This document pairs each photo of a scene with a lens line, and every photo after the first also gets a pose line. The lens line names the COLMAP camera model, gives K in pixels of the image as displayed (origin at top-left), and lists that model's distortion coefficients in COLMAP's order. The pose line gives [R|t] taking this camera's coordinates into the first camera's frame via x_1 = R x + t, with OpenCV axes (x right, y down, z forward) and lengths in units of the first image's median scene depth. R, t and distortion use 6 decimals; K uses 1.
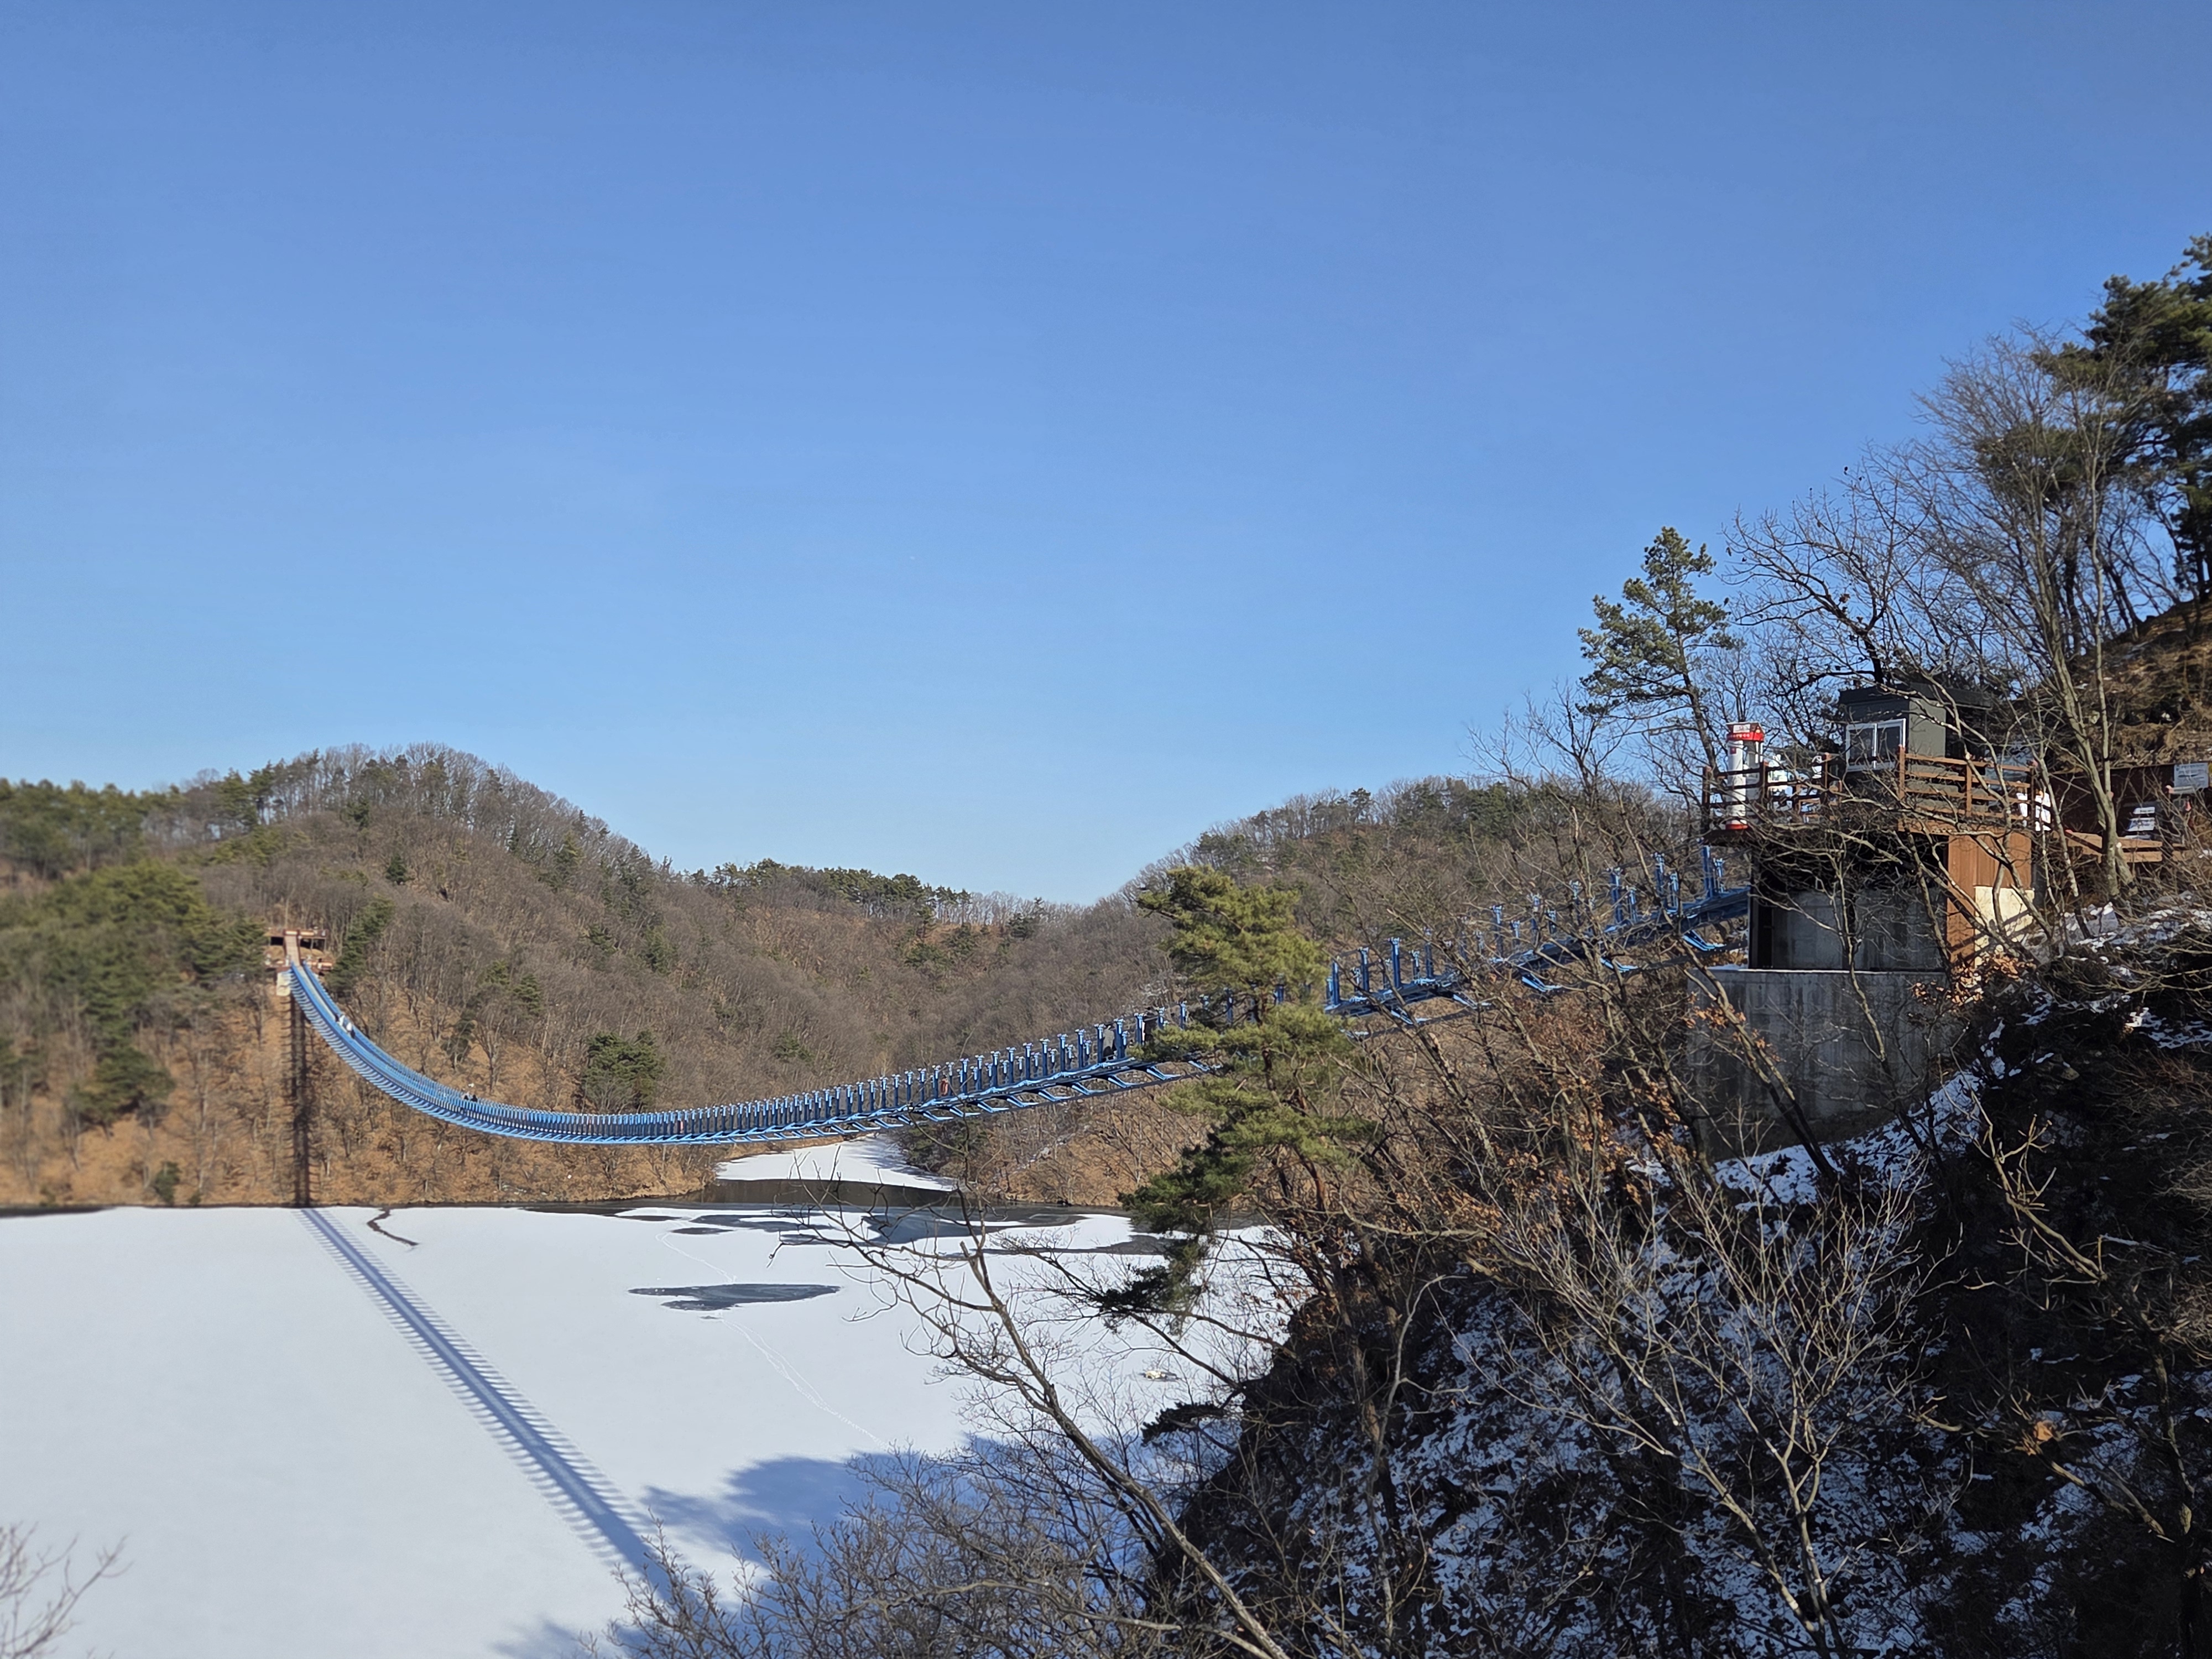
lens RADIAL K [[2069.9, 0, 1111.1], [0, 2069.9, 836.6], [0, 0, 1]] dist [0.060269, 0.000000]
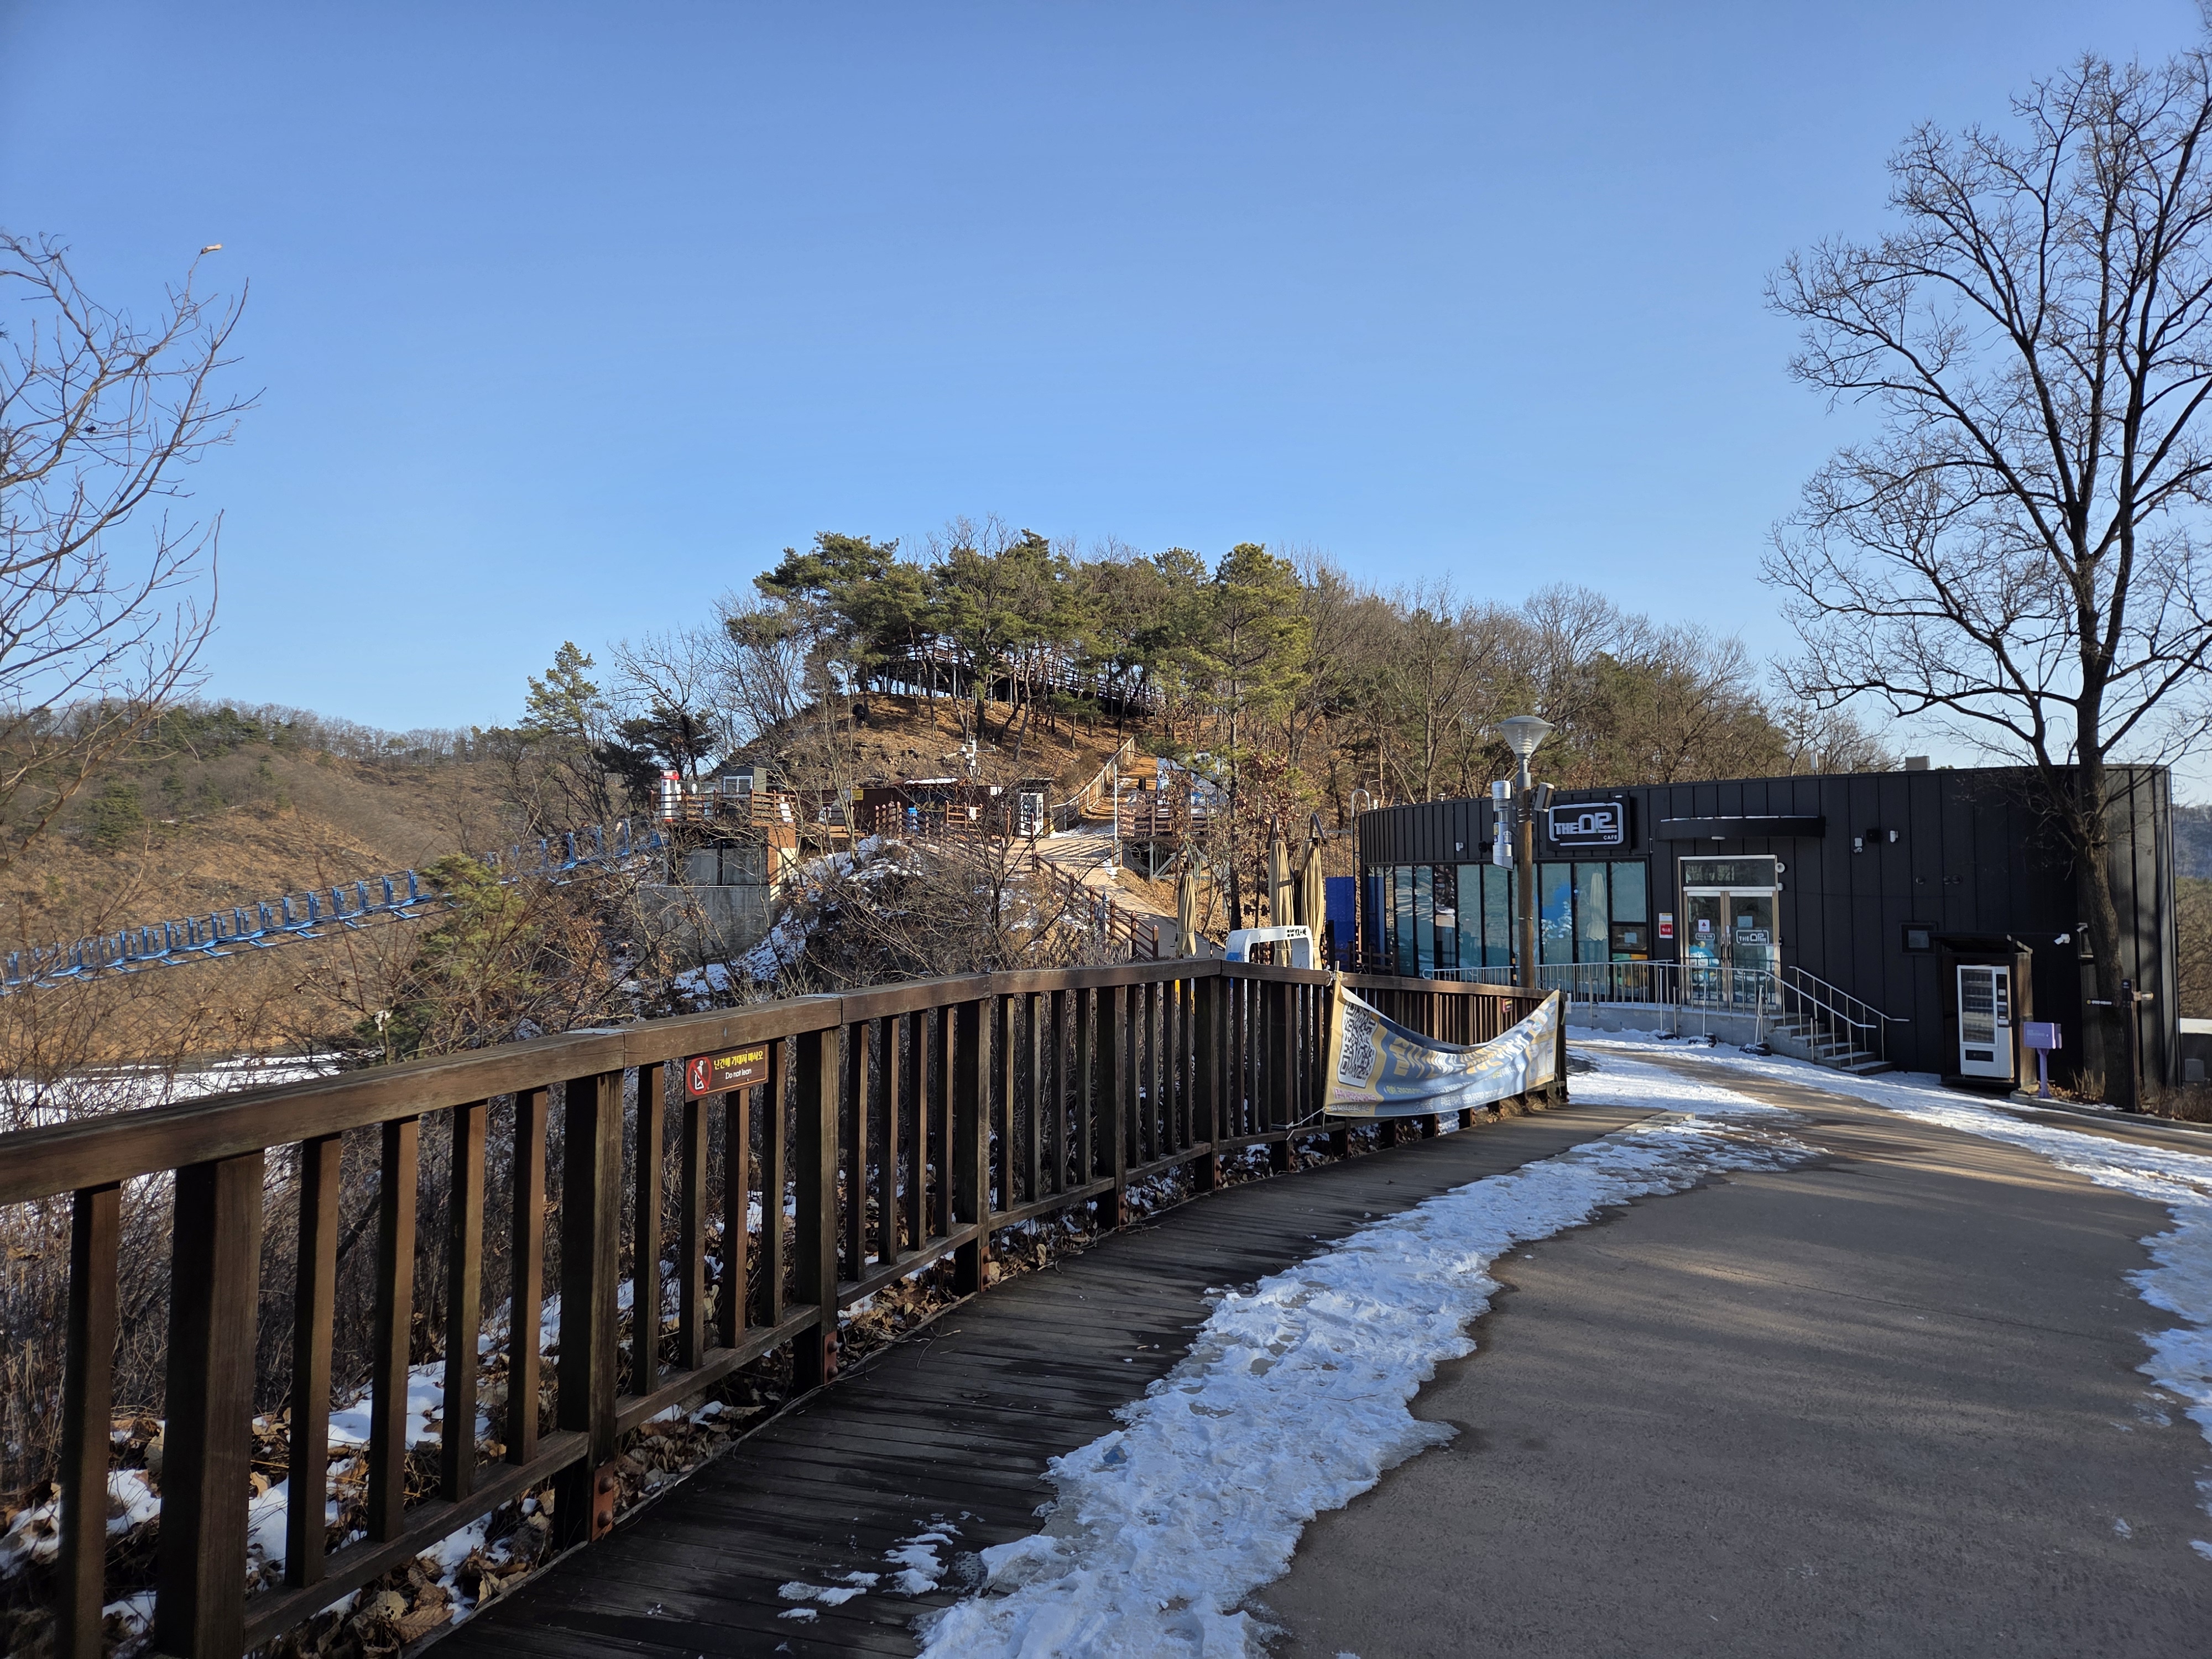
lens RADIAL K [[1469.6, 0, 1116.4], [0, 1469.6, 812.8], [0, 0, 1]] dist [0.027086, -0.000368]
pose [[0.717438, -0.015194, 0.696457, -0.057945], [-0.016650, 0.999103, 0.038947, -0.010944], [-0.696424, -0.039538, 0.716541, -0.054553]]
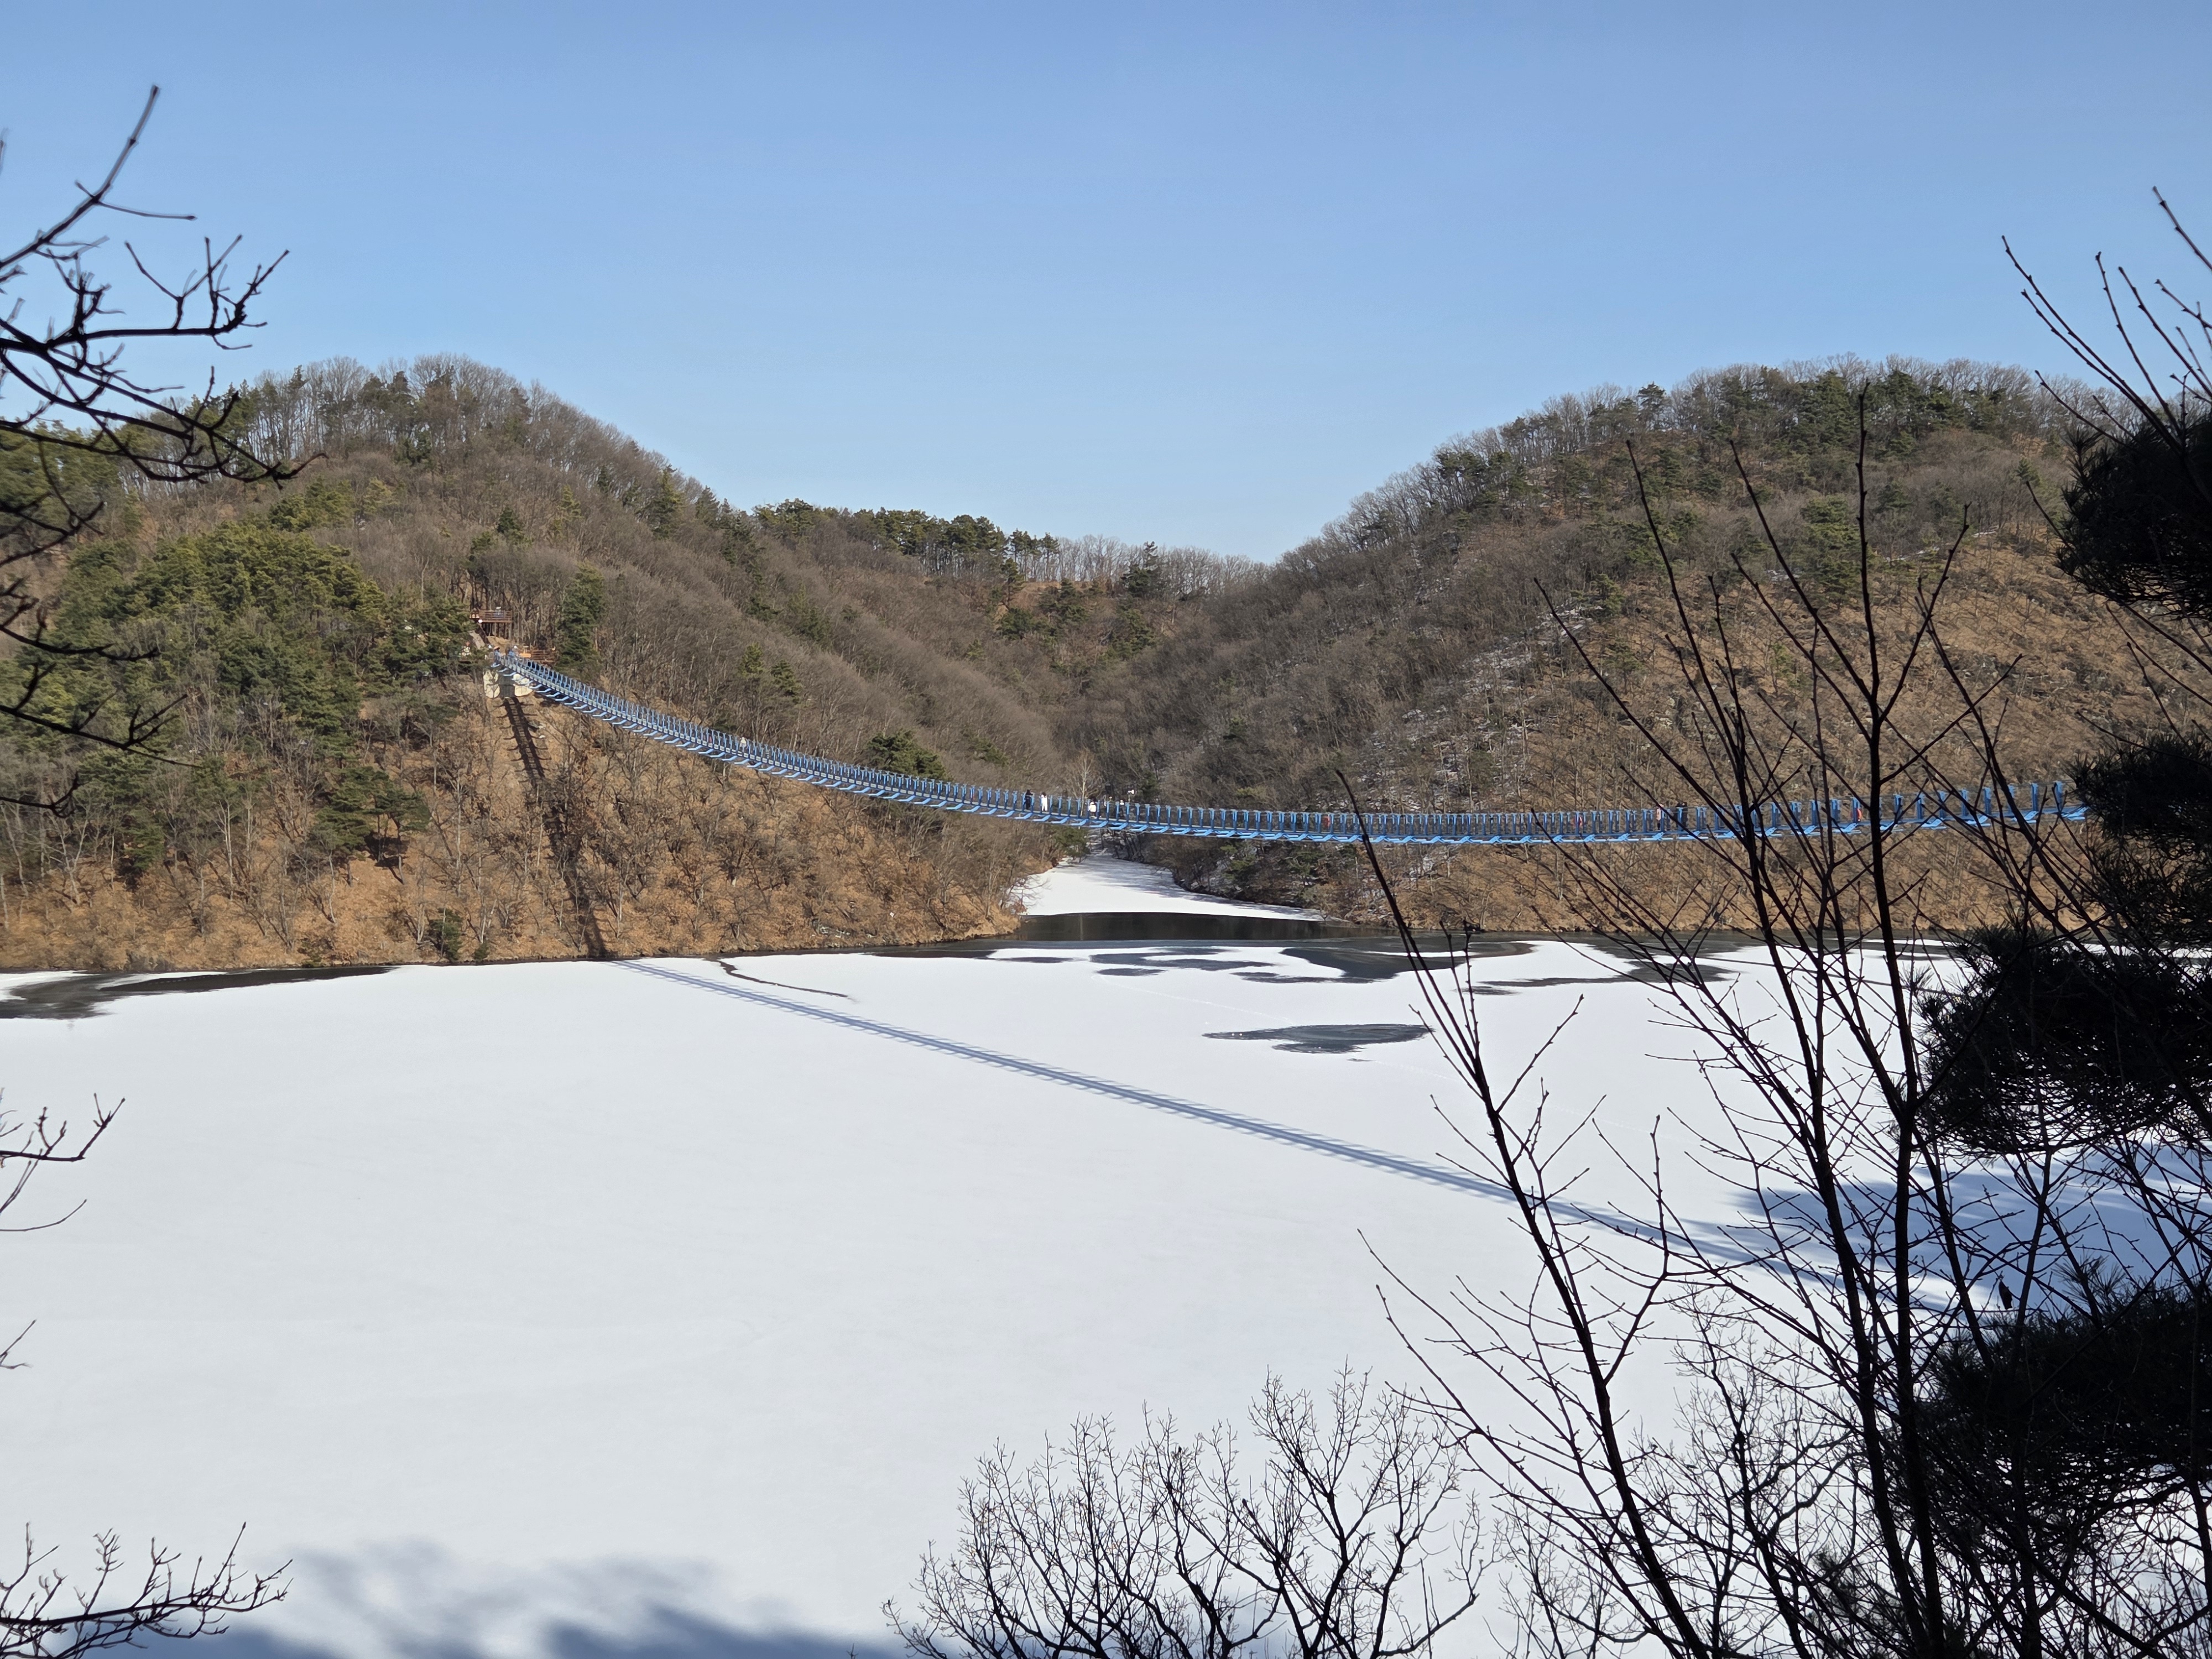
lens RADIAL K [[2902.4, 0, 1135.2], [0, 2902.4, 723.5], [0, 0, 1]] dist [0.144616, 0.000000]
pose [[0.997854, -0.031438, 0.057429, -0.243777], [0.025885, 0.995139, 0.095014, -0.012272], [-0.060137, -0.093324, 0.993818, -0.103819]]
